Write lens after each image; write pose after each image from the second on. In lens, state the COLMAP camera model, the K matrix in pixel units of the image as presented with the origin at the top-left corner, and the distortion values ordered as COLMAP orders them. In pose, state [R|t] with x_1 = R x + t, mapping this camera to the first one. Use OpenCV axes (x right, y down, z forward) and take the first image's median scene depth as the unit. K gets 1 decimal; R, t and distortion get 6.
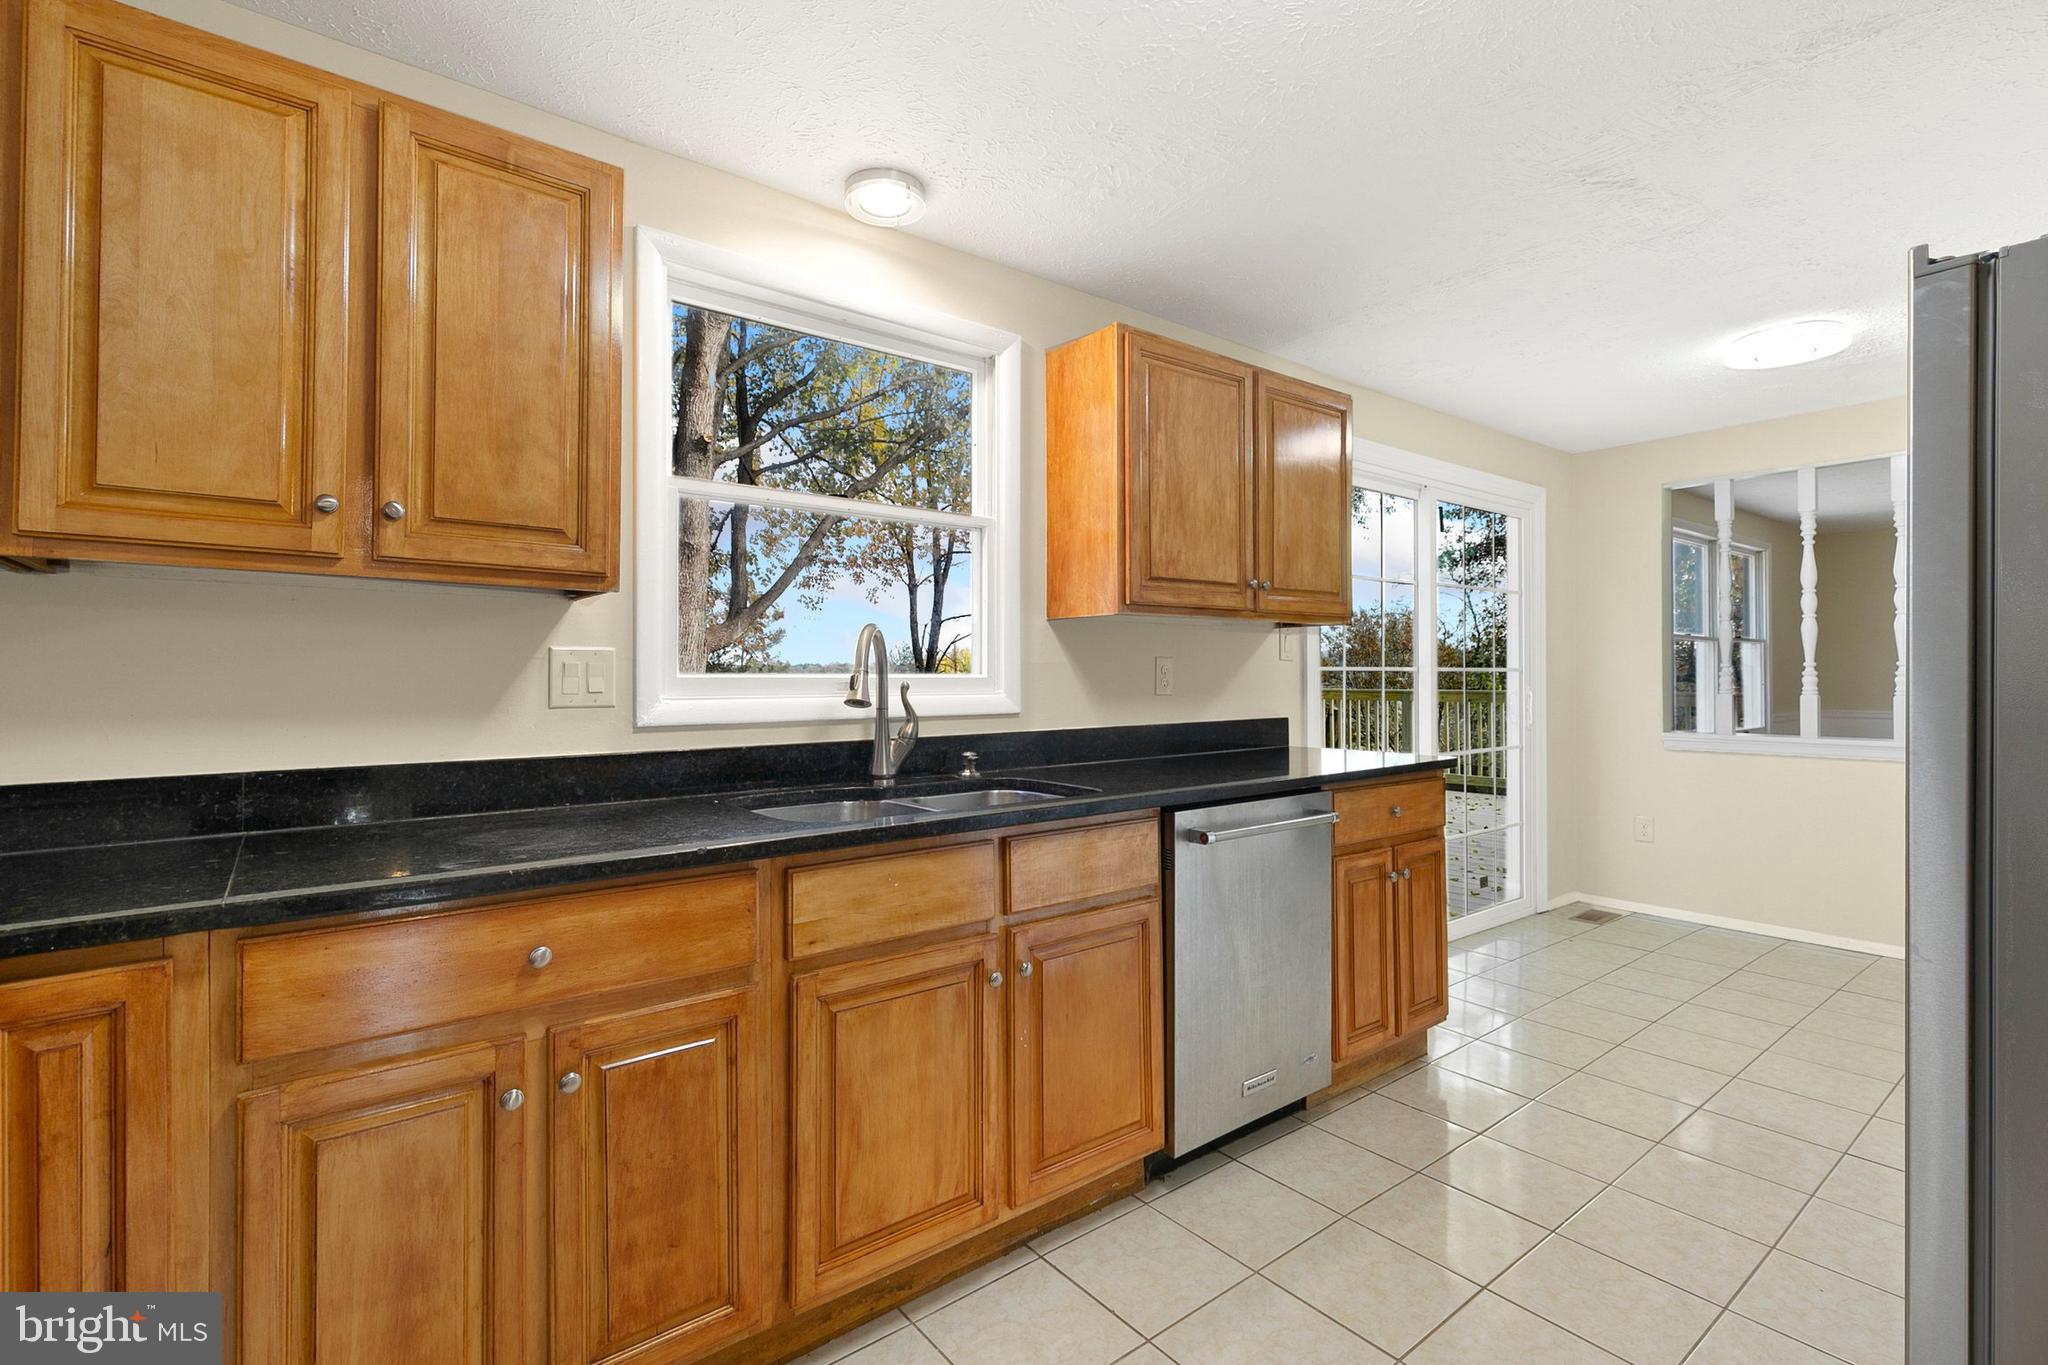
lens RADIAL K [[932.6, 0, 1022.1], [0, 932.6, 679.9], [0, 0, 1]] dist [0.007753, -0.002487]
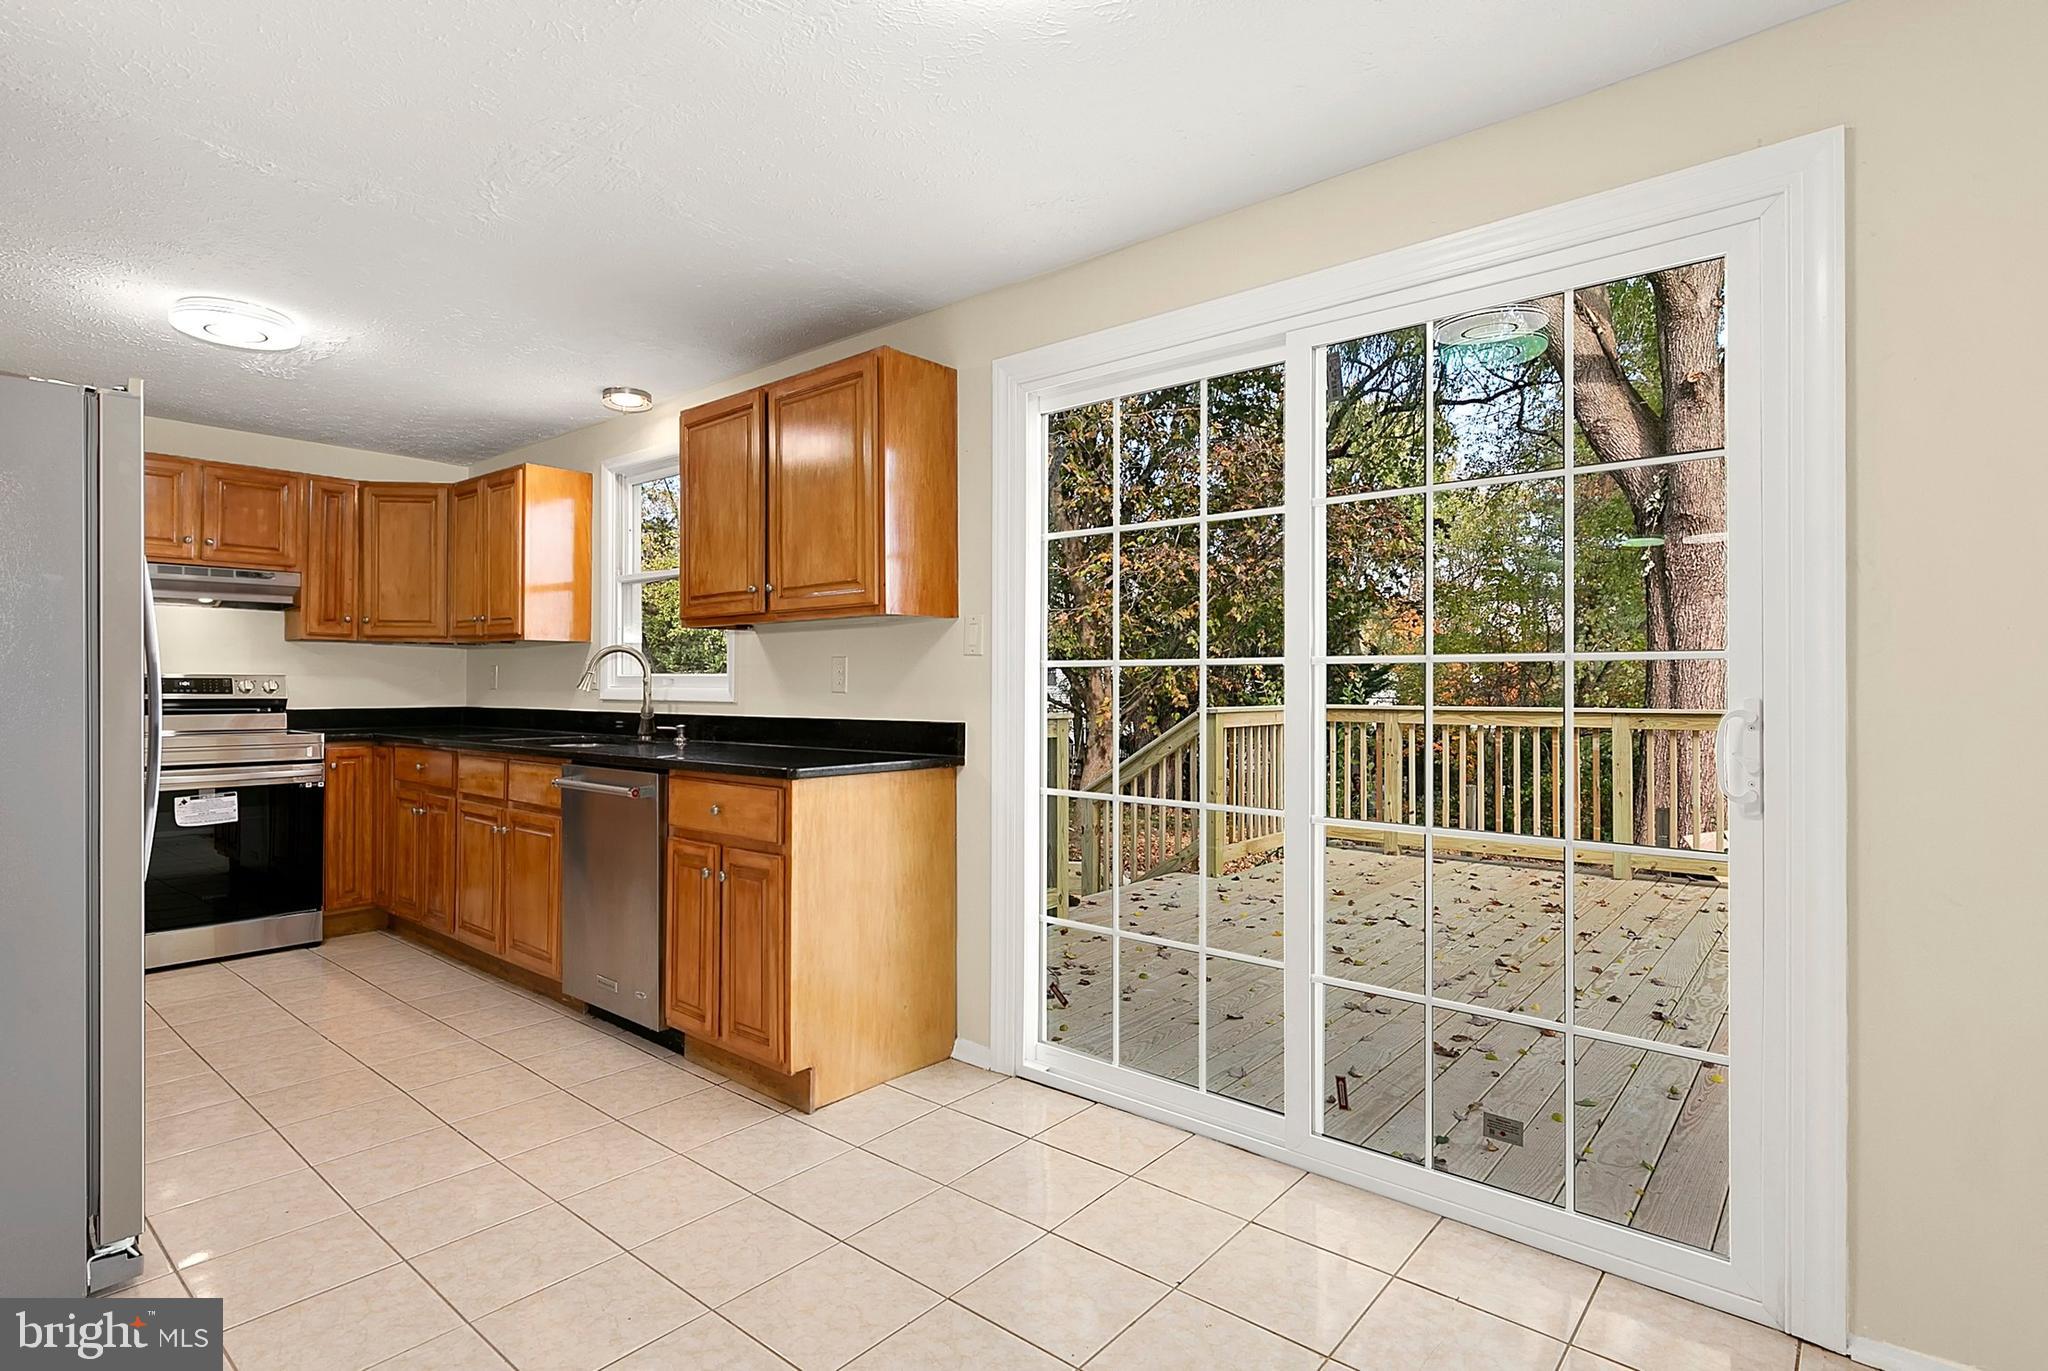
lens RADIAL K [[995.4, 0, 997.3], [0, 995.4, 681.8], [0, 0, 1]] dist [-0.005739, 0.001164]
pose [[0.192938, -0.000862, -0.981211, 1.241450], [-0.005998, 0.999980, -0.002058, 0.005608], [0.981193, 0.006282, 0.192929, 0.908472]]
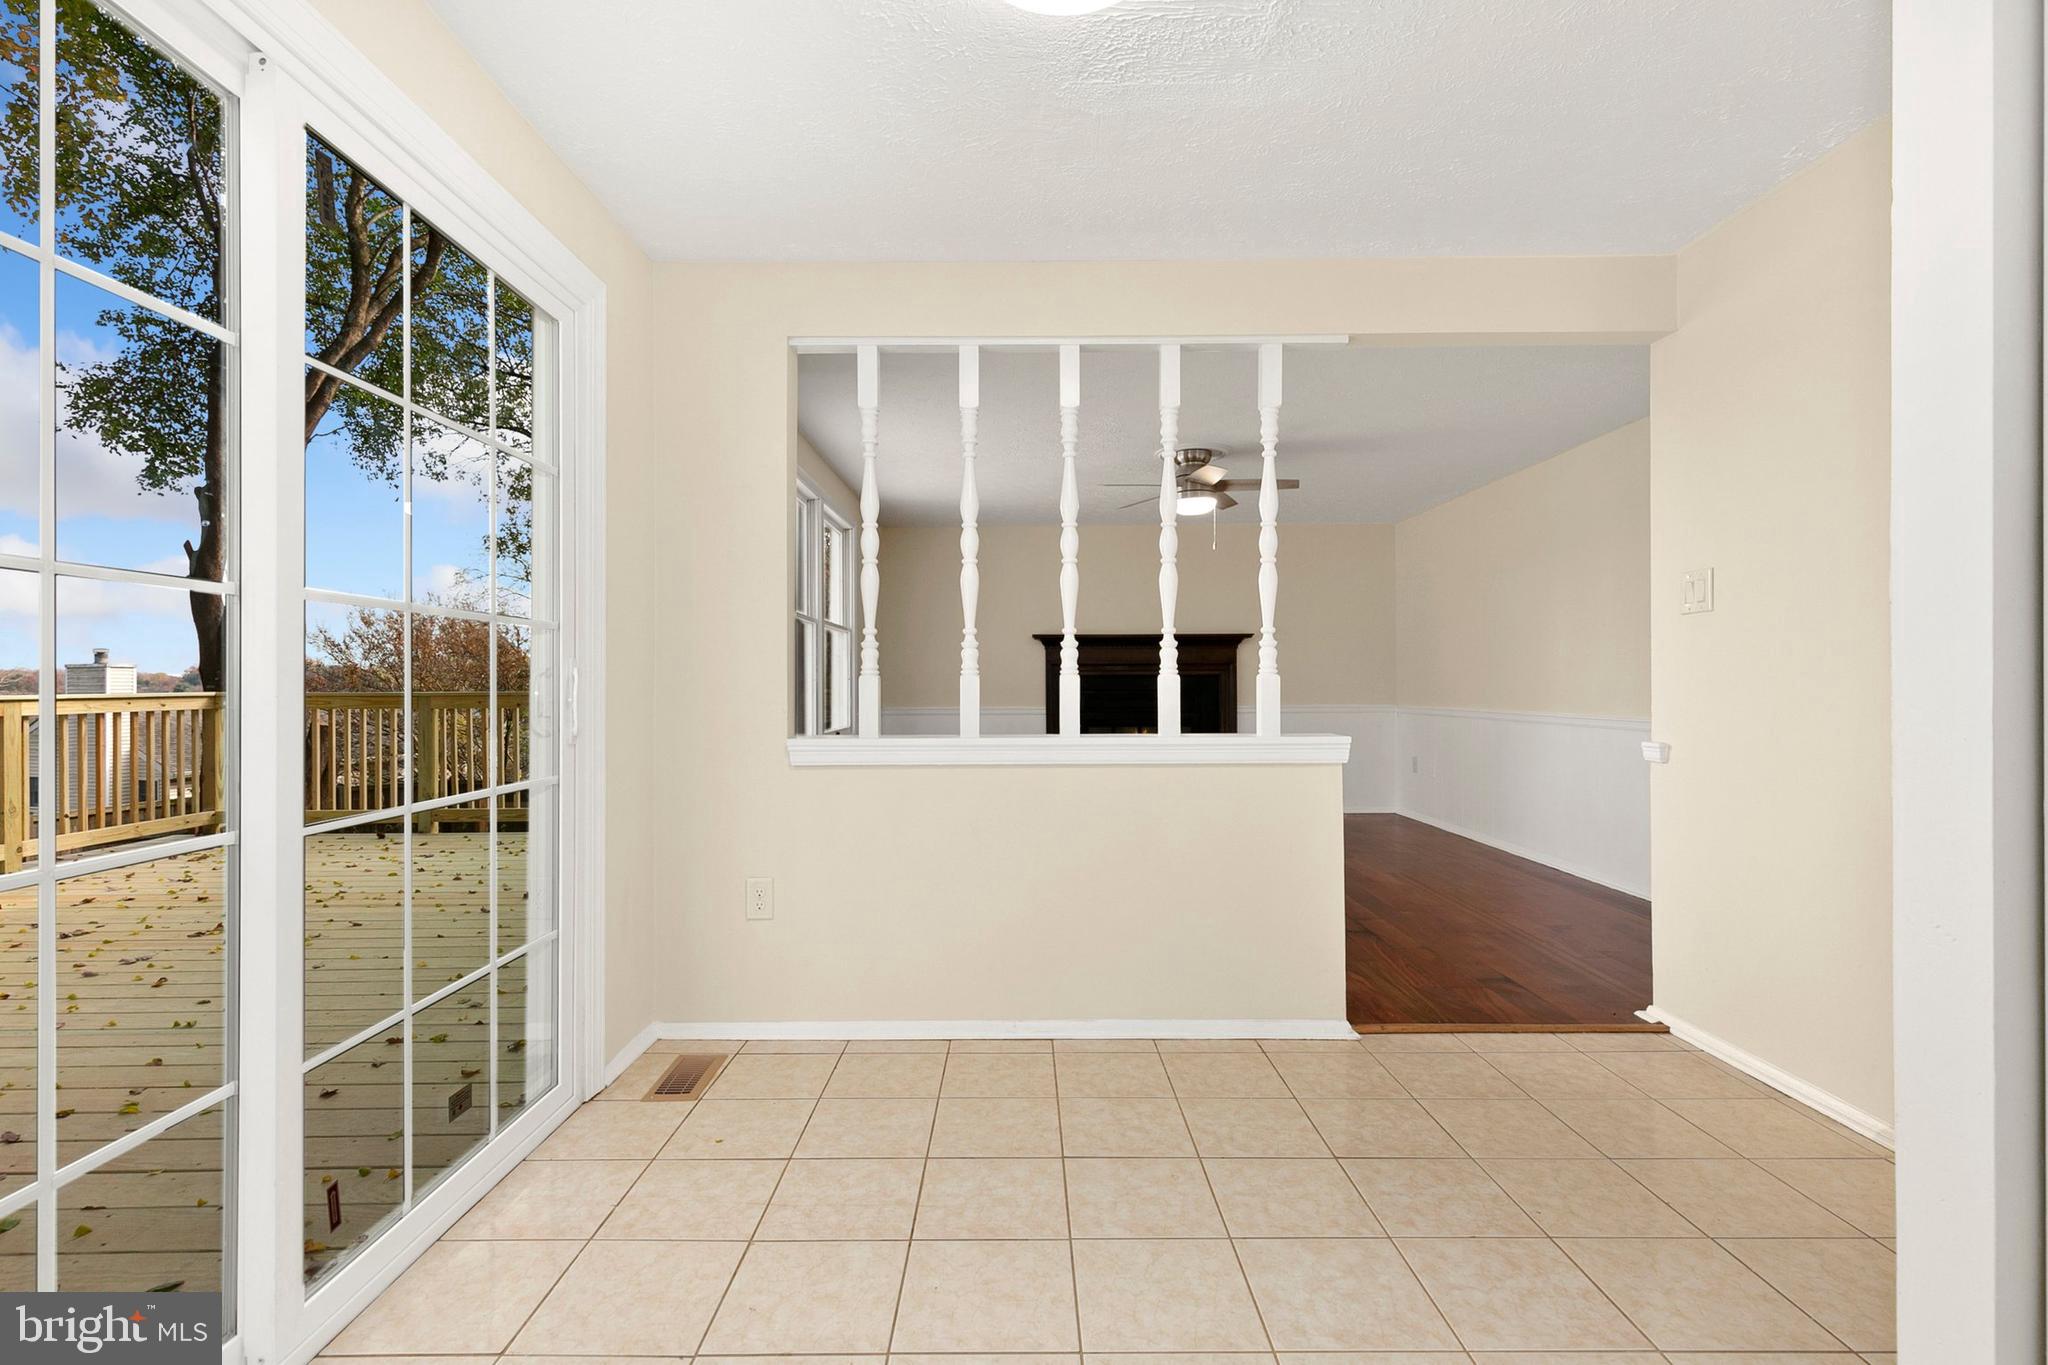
lens RADIAL K [[932.6, 0, 1029.4], [0, 932.6, 684.6], [0, 0, 1]] dist [0.007753, -0.002487]
pose [[0.606413, 0.002829, 0.795145, 0.422006], [0.002716, 0.999980, -0.005630, 0.034420], [-0.795145, 0.005573, 0.606394, 0.720332]]
